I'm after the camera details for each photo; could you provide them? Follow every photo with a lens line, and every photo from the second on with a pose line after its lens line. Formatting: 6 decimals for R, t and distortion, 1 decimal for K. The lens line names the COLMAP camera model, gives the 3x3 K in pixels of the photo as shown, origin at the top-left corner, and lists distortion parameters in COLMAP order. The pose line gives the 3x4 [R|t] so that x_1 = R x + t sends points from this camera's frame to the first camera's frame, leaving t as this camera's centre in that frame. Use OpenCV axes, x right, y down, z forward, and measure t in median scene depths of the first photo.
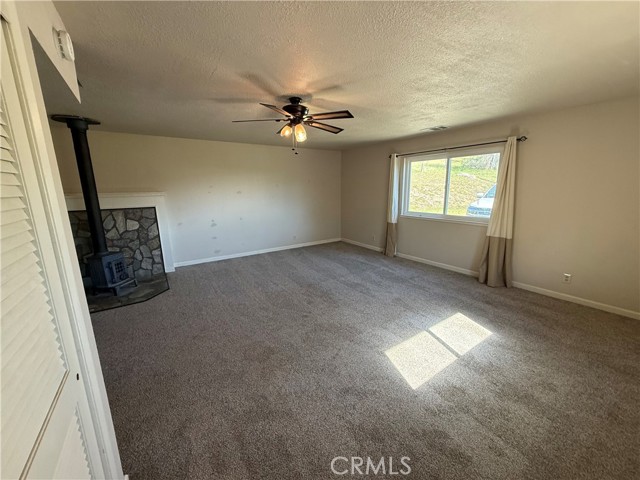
lens RADIAL K [[254.2, 0, 317.4], [0, 254.2, 239.4], [0, 0, 1]] dist [0.001973, -0.000138]
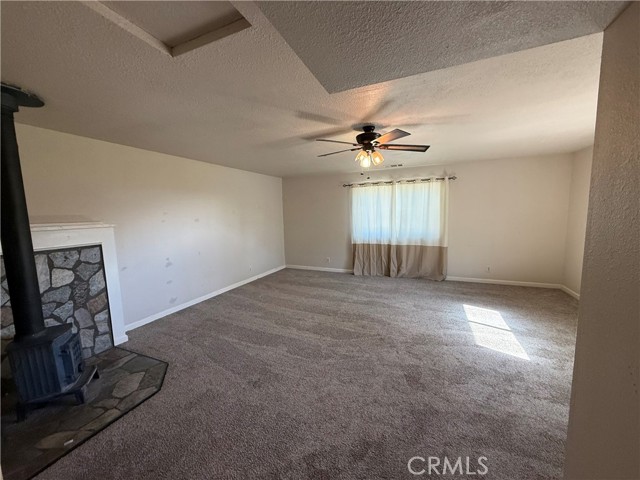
lens RADIAL K [[254.2, 0, 316.3], [0, 254.2, 241.1], [0, 0, 1]] dist [0.001973, -0.000138]
pose [[0.842742, -0.067536, 0.534064, -0.547346], [0.122433, 0.990146, -0.067986, -0.027425], [-0.524210, 0.122681, 0.842706, 0.182631]]
